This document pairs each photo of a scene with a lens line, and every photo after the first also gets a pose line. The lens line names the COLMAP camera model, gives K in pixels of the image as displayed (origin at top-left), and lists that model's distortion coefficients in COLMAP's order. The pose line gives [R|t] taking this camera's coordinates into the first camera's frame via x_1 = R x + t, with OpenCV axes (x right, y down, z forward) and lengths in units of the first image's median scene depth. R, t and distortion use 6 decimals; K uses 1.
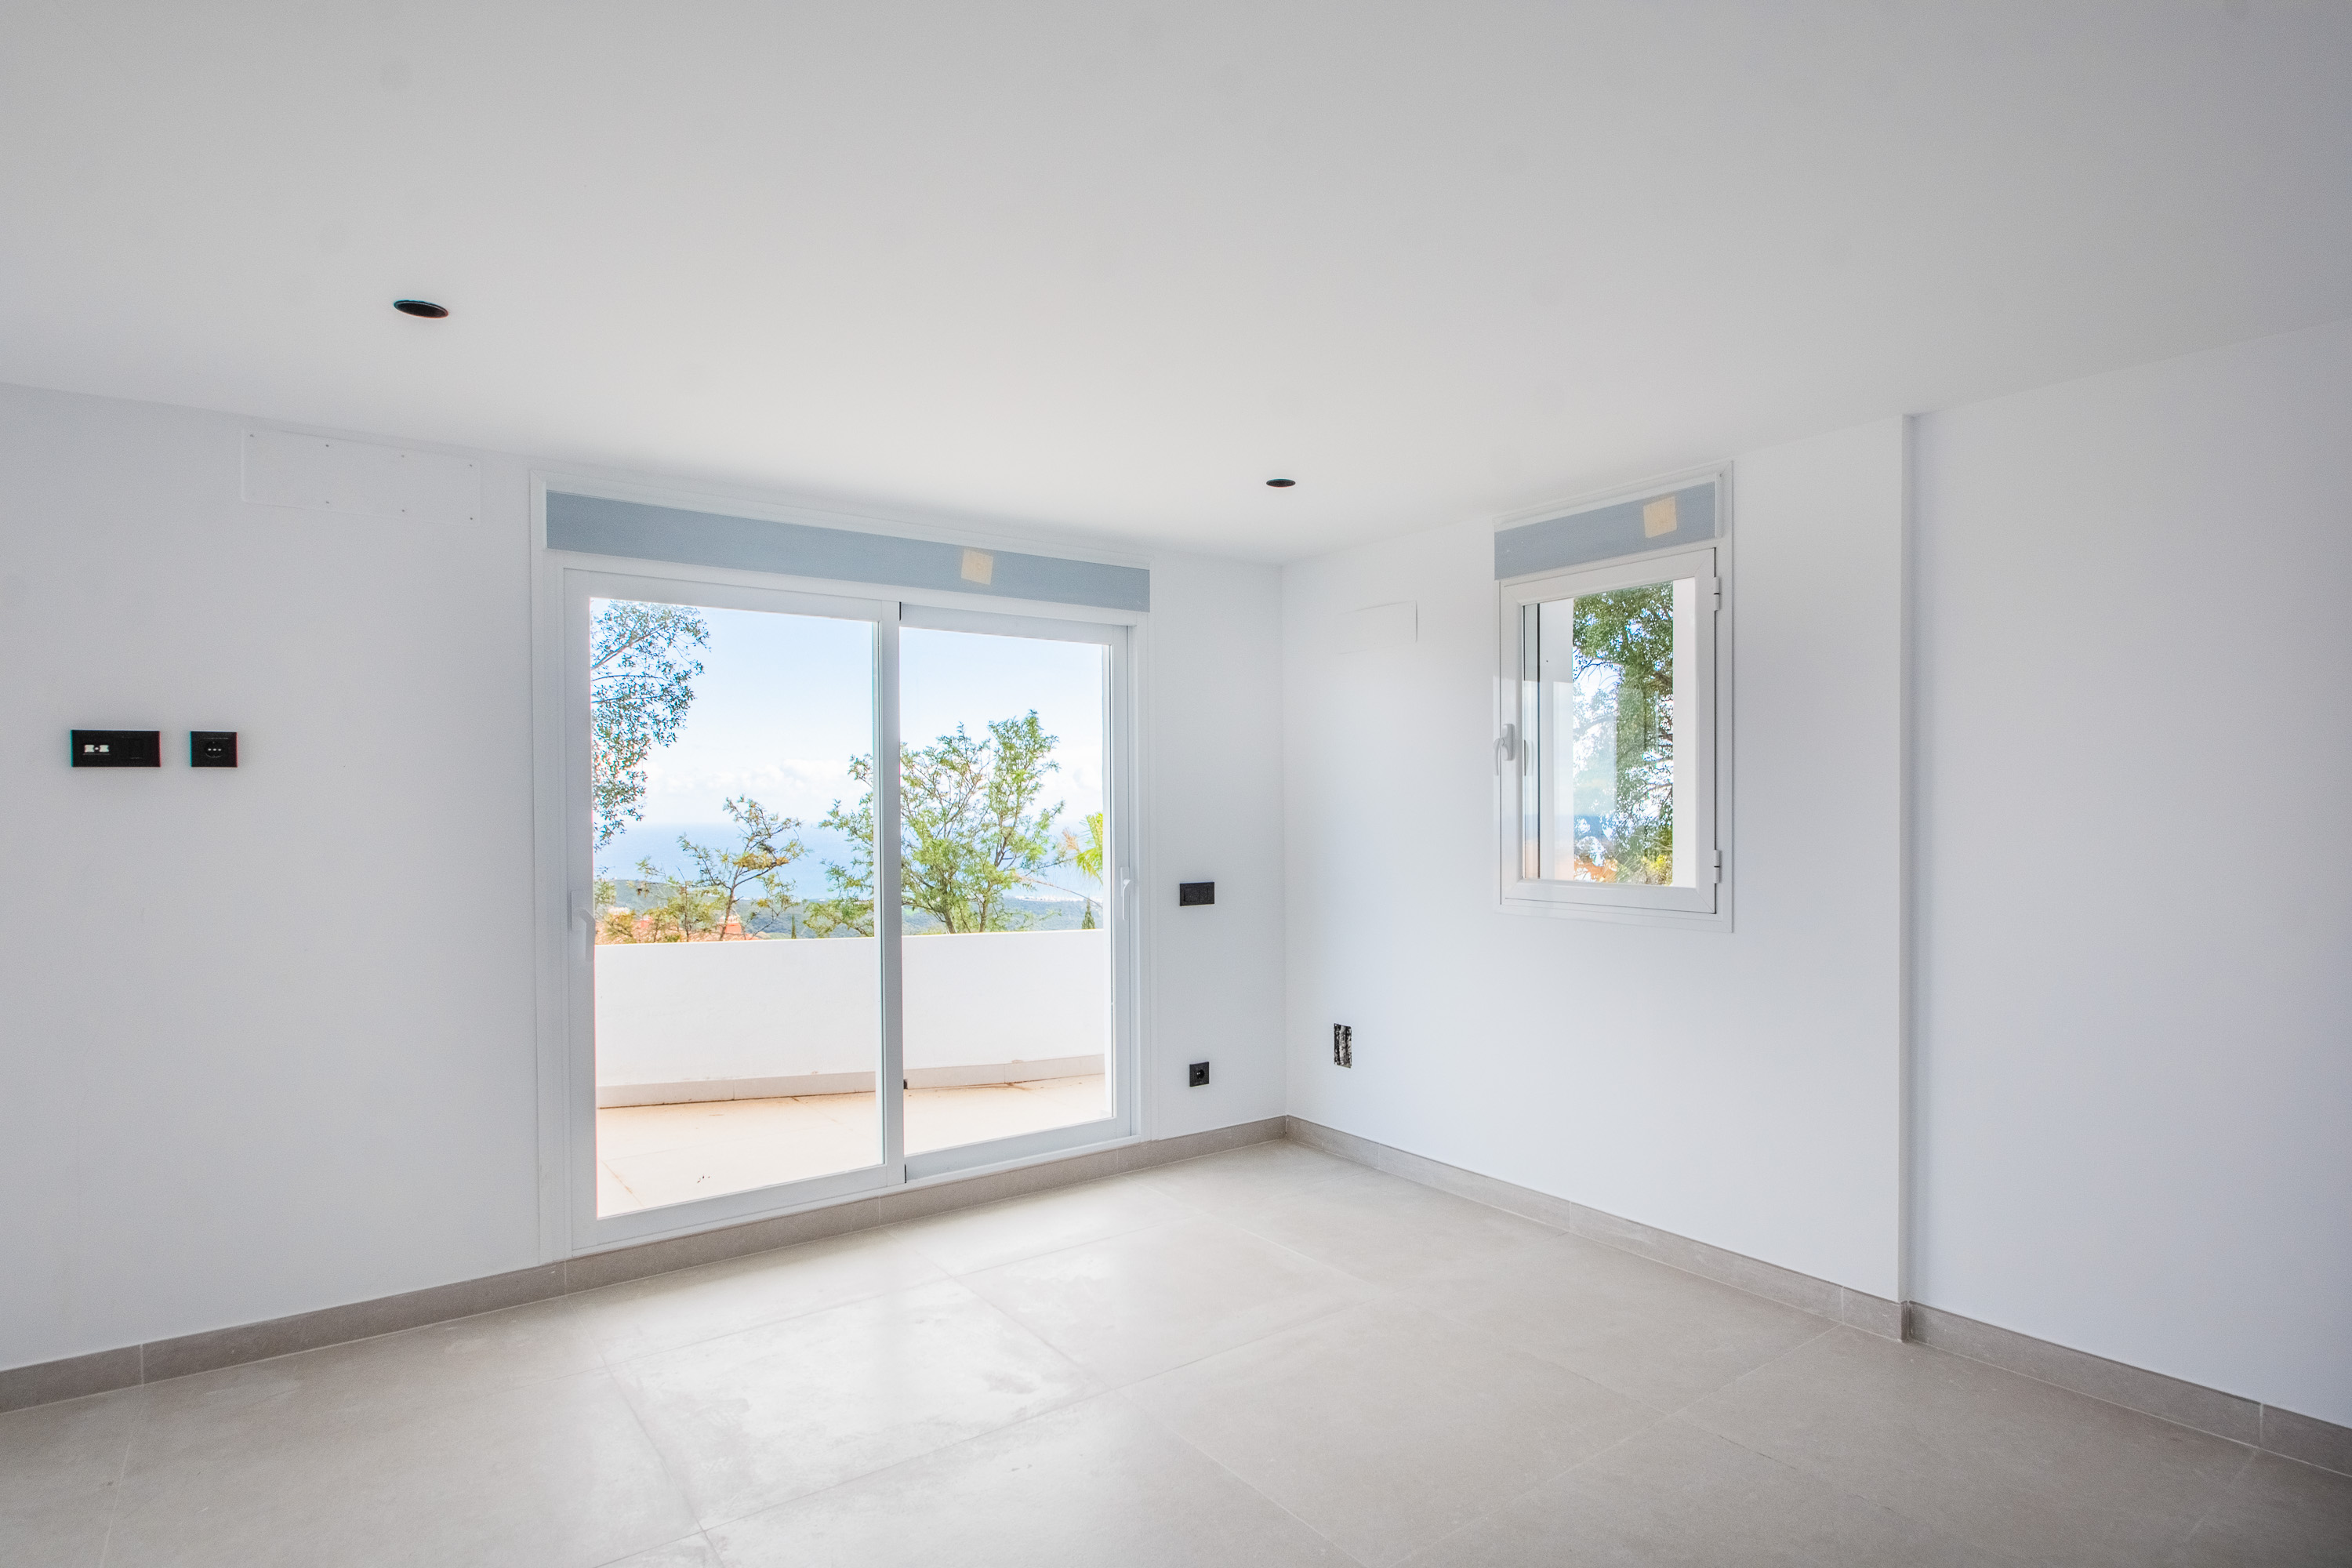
lens RADIAL K [[1276.5, 0, 1186.6], [0, 1276.5, 789.2], [0, 0, 1]] dist [-0.004892, -0.001115]
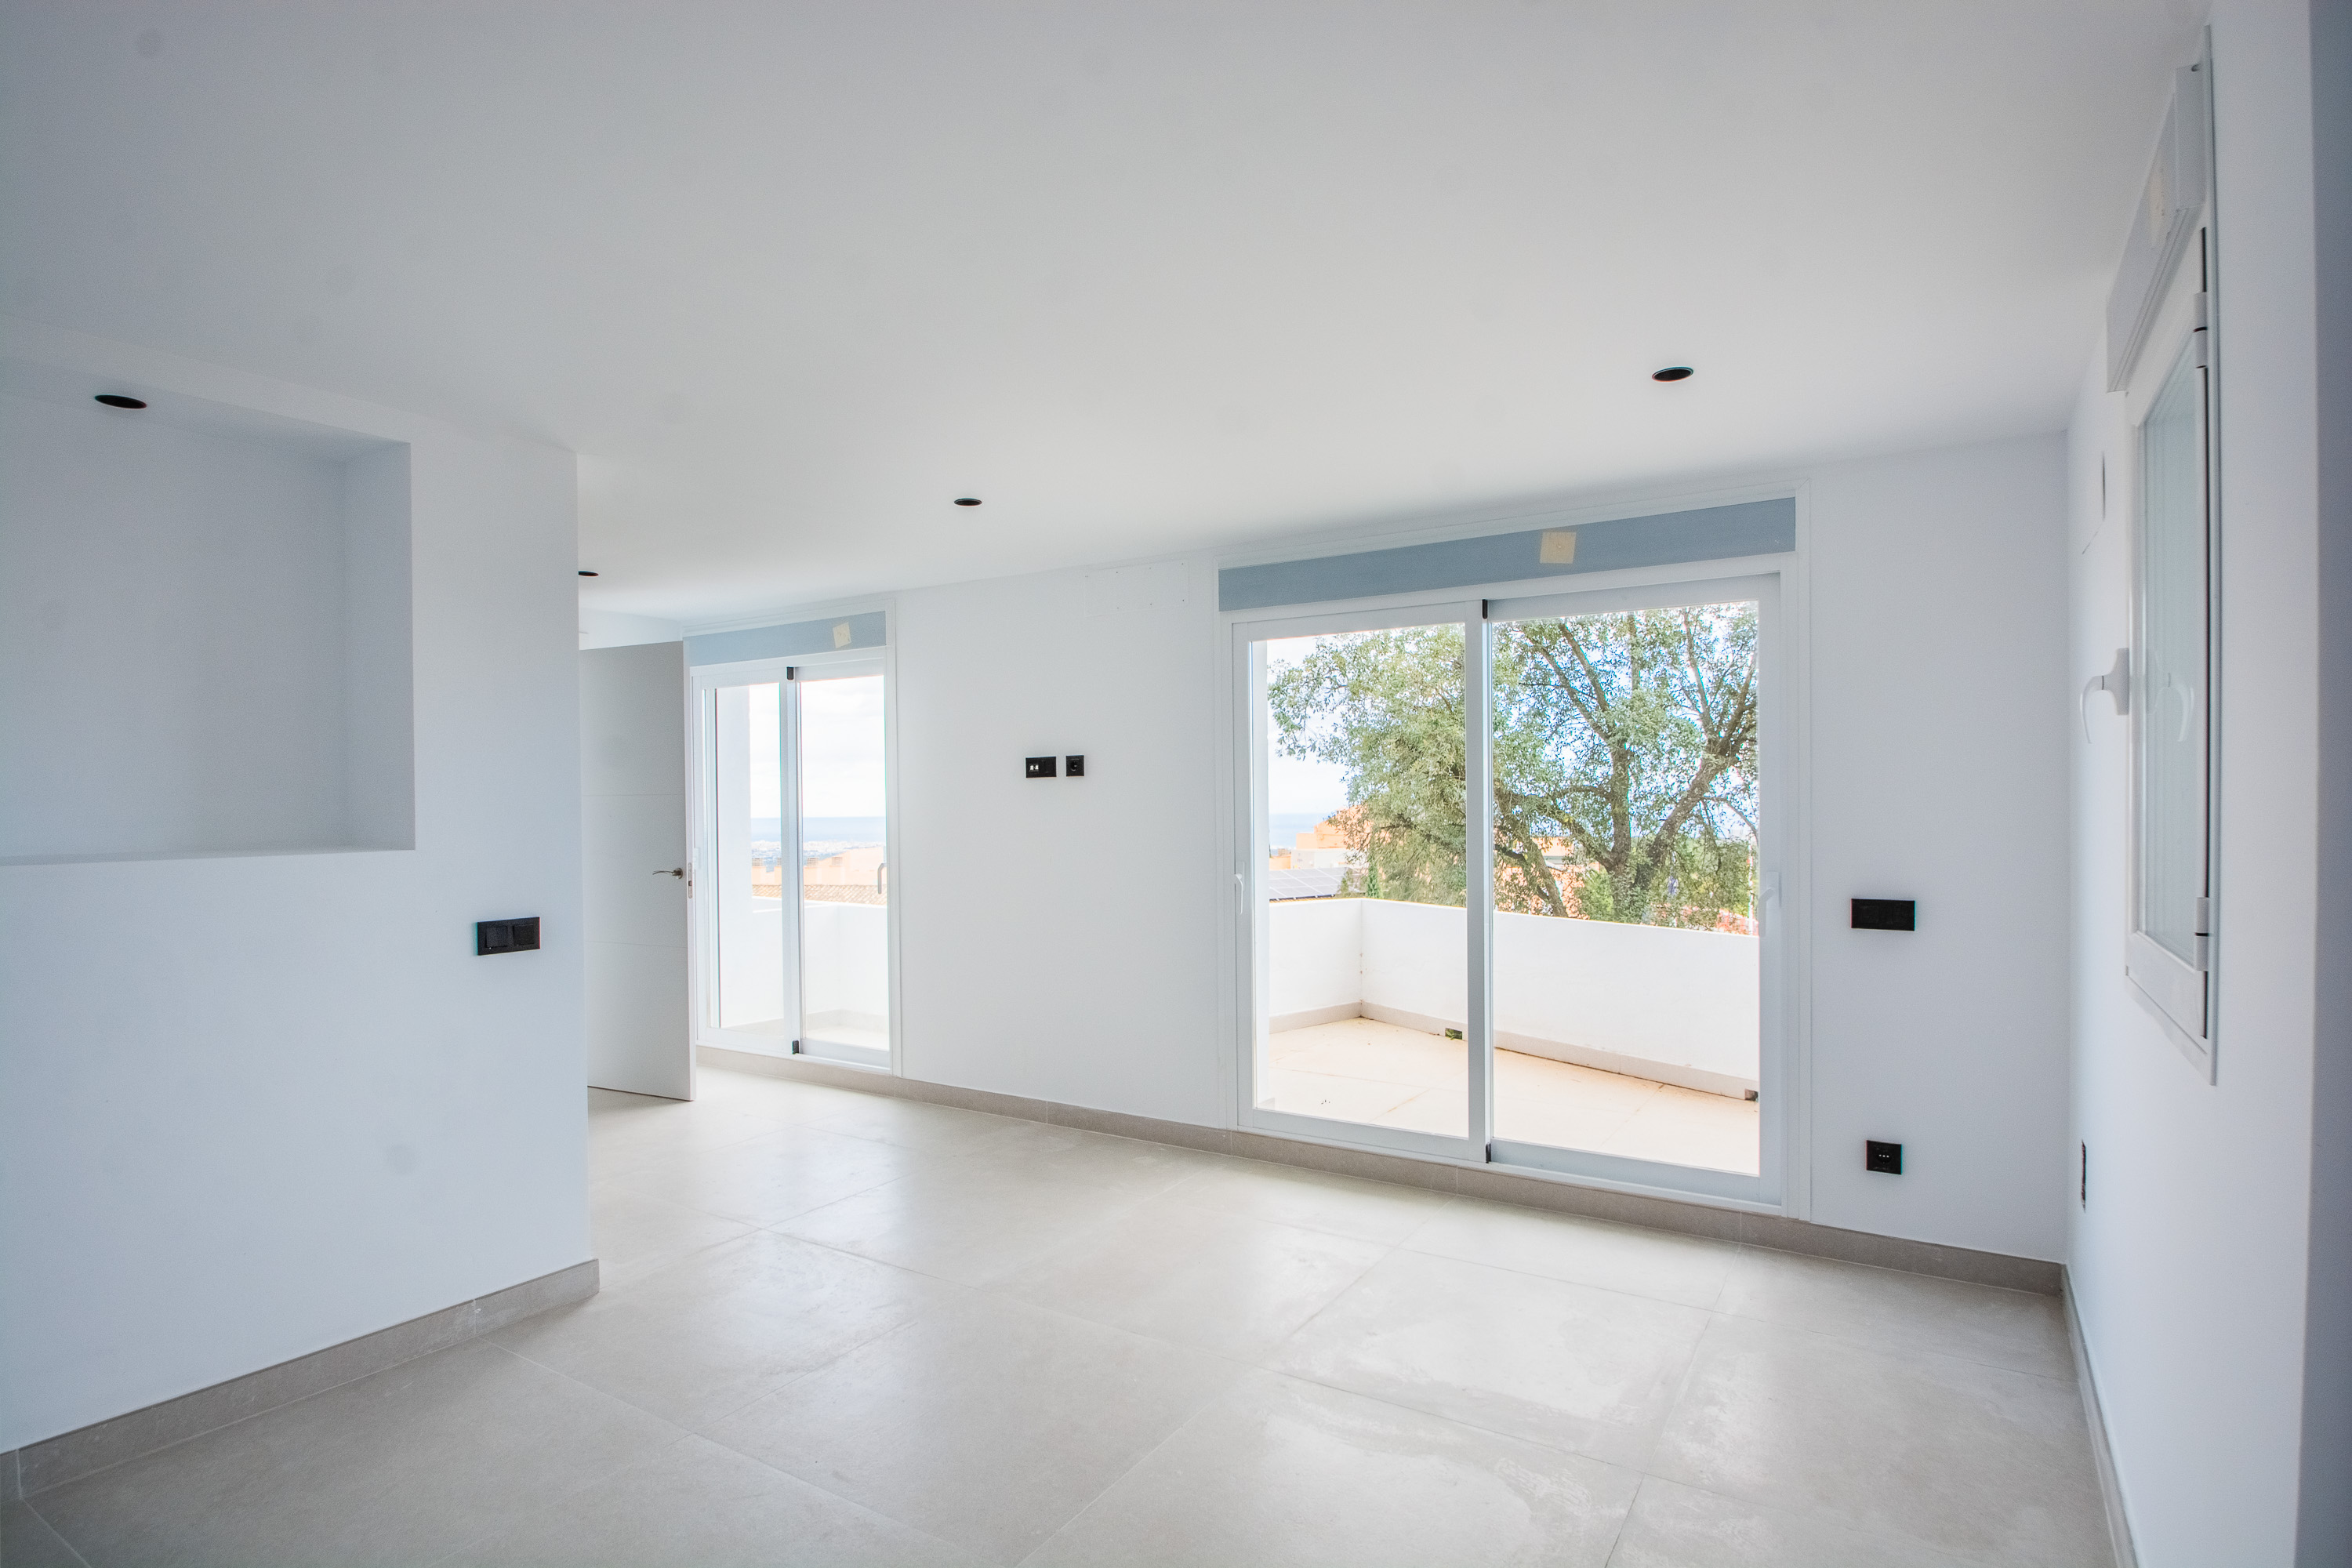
lens RADIAL K [[1164.9, 0, 1187.0], [0, 1164.9, 792.3], [0, 0, 1]] dist [0.002833, 0.000092]
pose [[0.362978, -0.004759, -0.931786, 0.576026], [0.017354, 0.999848, 0.001654, 0.003385], [0.931636, -0.016770, 0.363005, 0.441281]]
